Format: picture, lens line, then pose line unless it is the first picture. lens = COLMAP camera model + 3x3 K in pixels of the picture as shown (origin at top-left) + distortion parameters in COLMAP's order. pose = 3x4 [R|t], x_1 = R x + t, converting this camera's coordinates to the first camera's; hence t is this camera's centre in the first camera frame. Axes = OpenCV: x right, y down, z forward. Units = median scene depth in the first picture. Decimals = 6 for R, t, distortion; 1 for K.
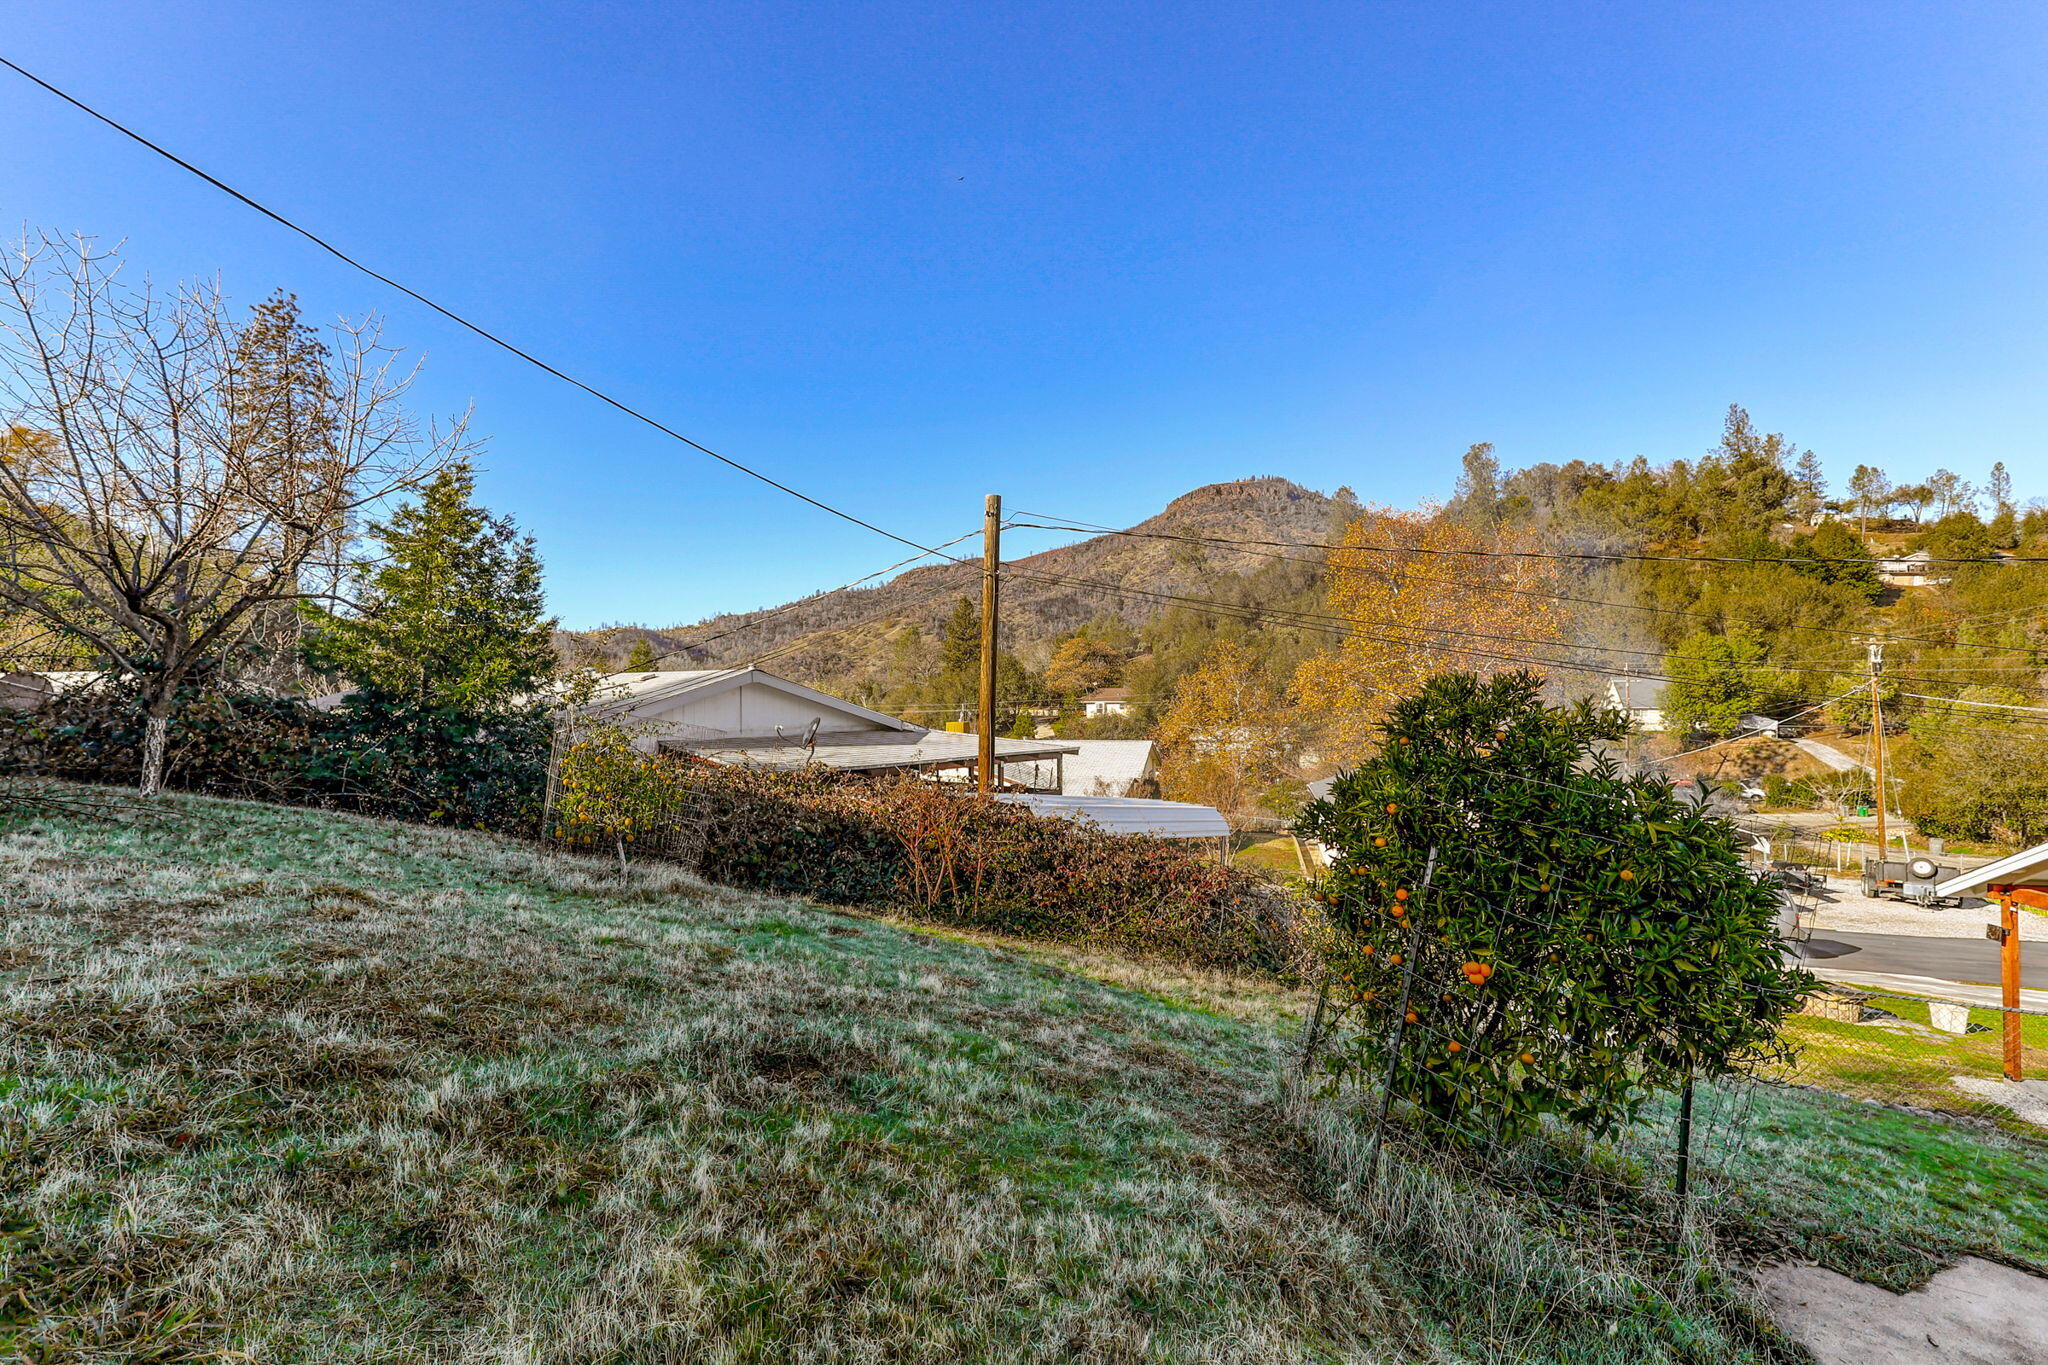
lens RADIAL K [[963.3, 0, 1024.0], [0, 963.3, 682.5], [0, 0, 1]] dist [0.019904, 0.000804]
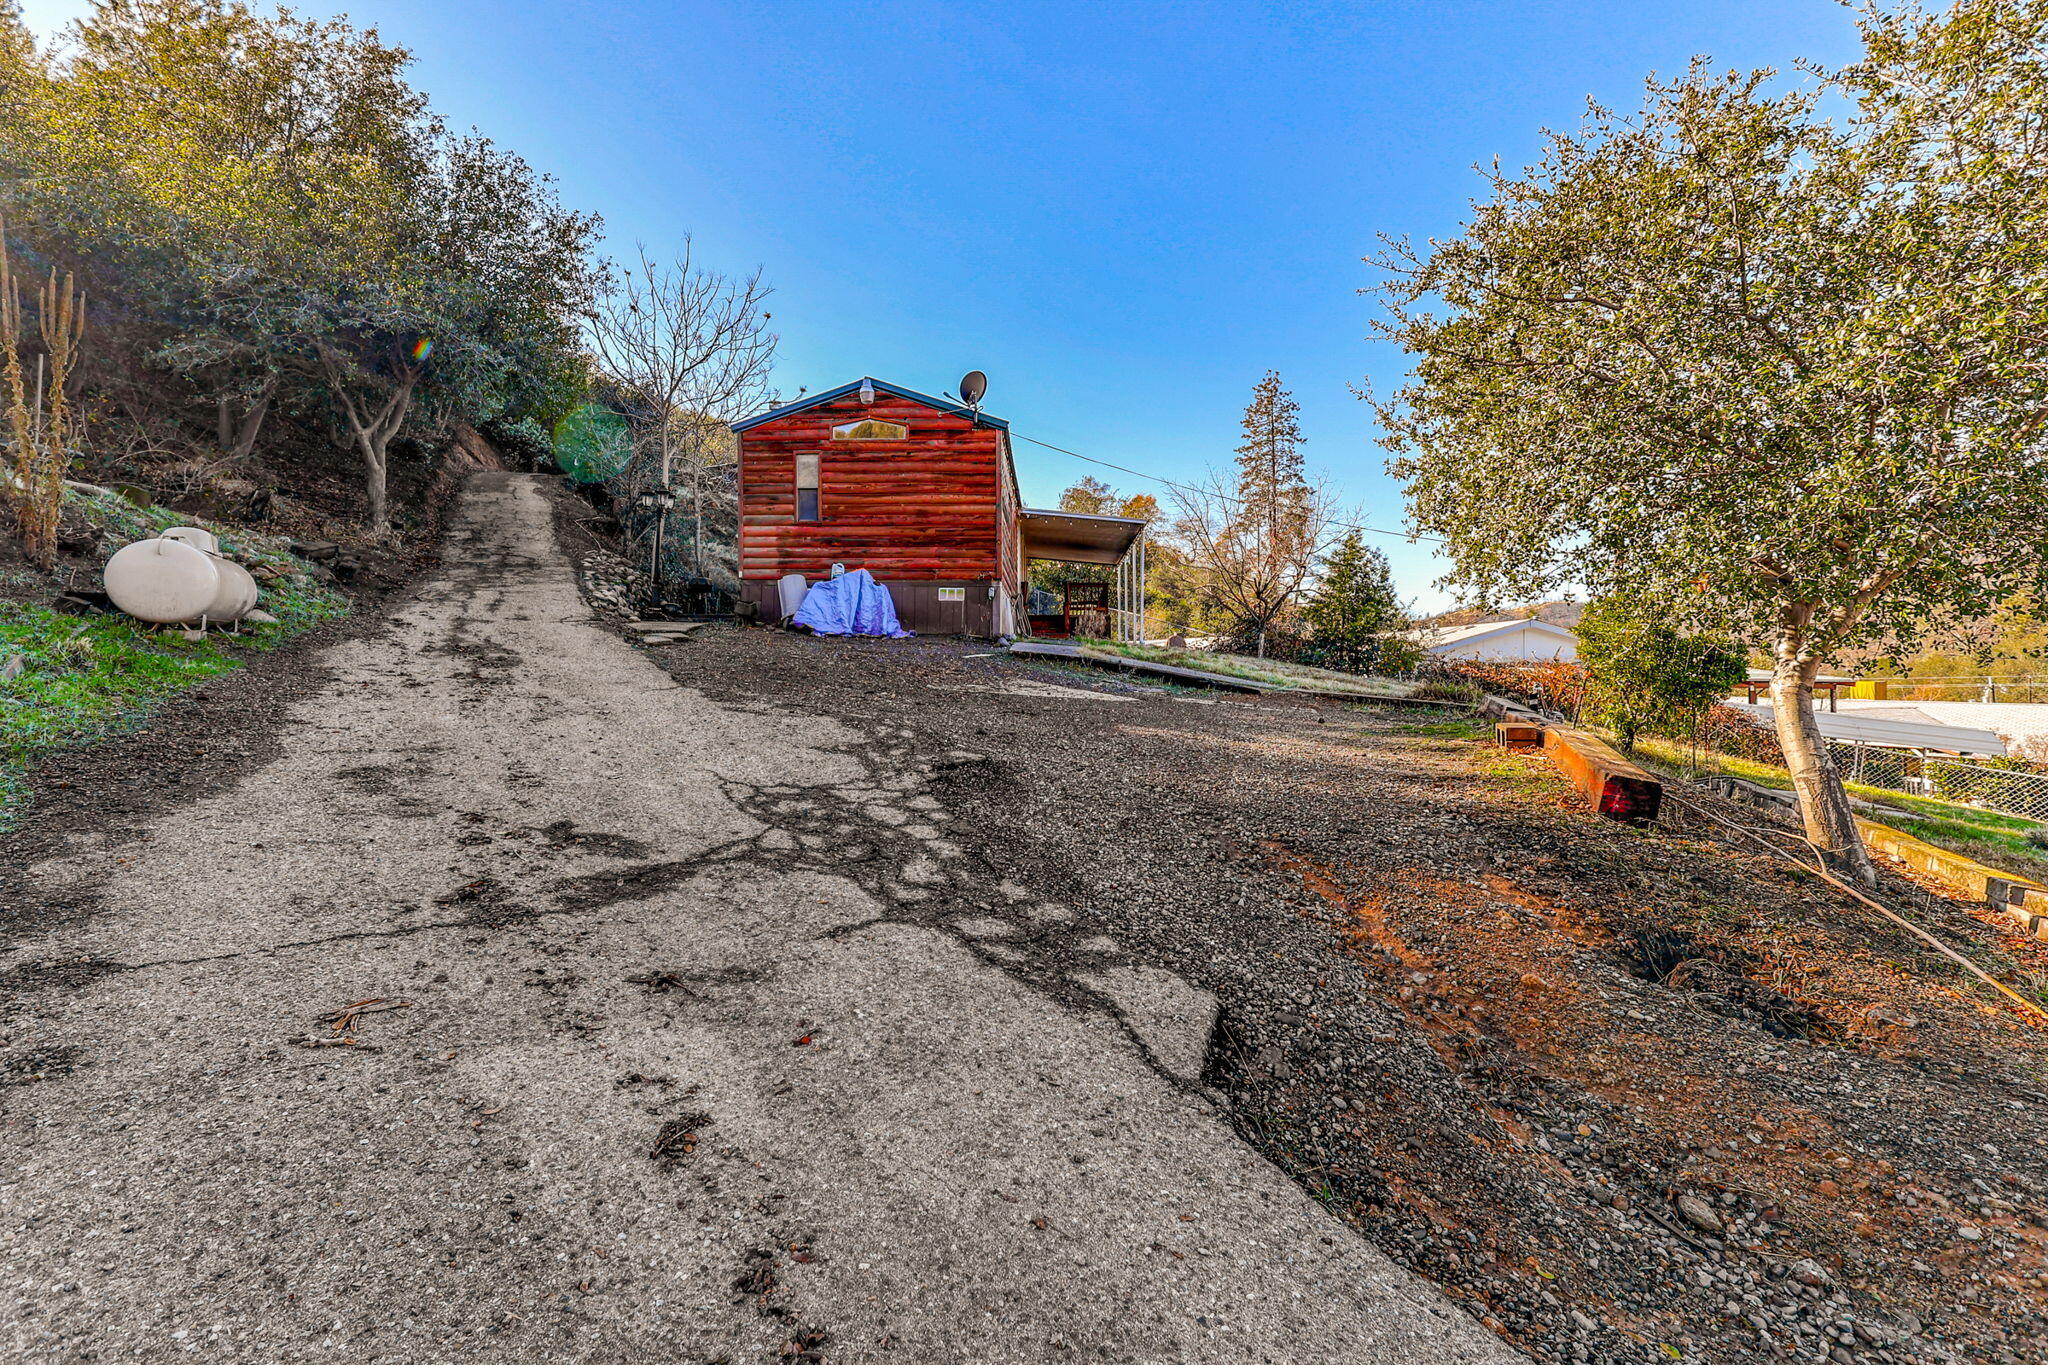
lens RADIAL K [[963.3, 0, 1024.0], [0, 963.3, 682.5], [0, 0, 1]] dist [0.019904, 0.000804]
pose [[0.625570, 0.006194, -0.780144, 0.657944], [0.009849, 0.999826, 0.015835, 0.086397], [0.780106, -0.017589, 0.625400, -0.967844]]
